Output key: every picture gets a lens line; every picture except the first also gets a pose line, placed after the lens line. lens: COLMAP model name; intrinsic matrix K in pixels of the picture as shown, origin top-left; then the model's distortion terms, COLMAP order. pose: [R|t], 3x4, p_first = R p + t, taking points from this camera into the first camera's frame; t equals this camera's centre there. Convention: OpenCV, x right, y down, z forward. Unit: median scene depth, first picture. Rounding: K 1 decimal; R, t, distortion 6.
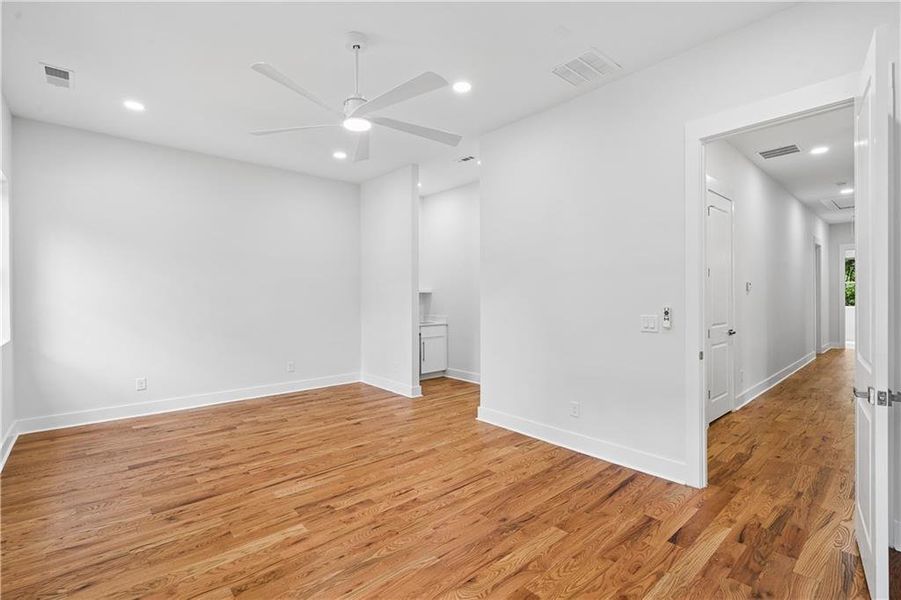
lens RADIAL K [[413.1, 0, 450.6], [0, 413.1, 297.7], [0, 0, 1]] dist [-0.002827, -0.000956]
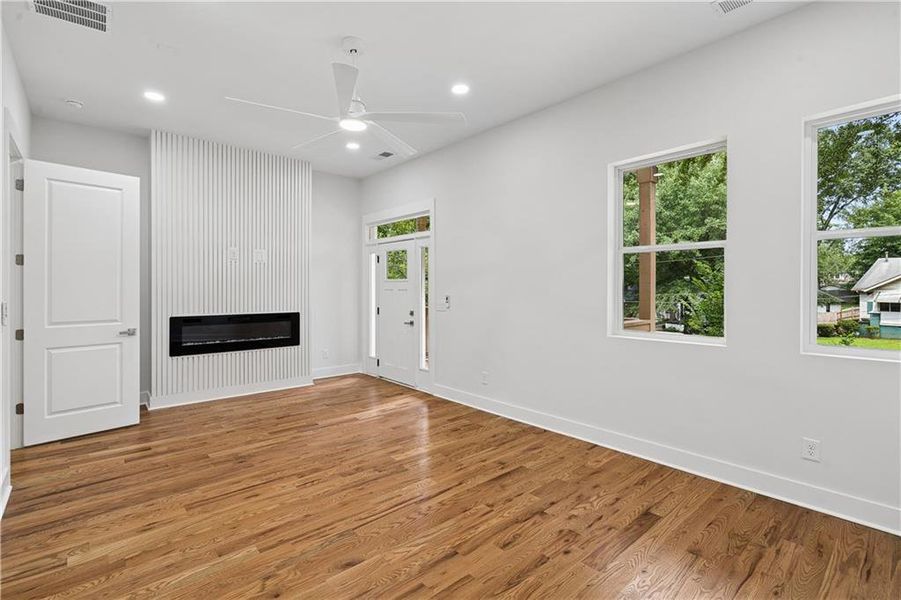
lens RADIAL K [[413.1, 0, 452.7], [0, 413.1, 283.0], [0, 0, 1]] dist [-0.002827, -0.000956]
pose [[-0.999993, 0.001225, -0.003586, -0.454368], [0.001246, 0.999984, -0.005588, -0.011735], [0.003579, -0.005592, -0.999978, 1.974740]]
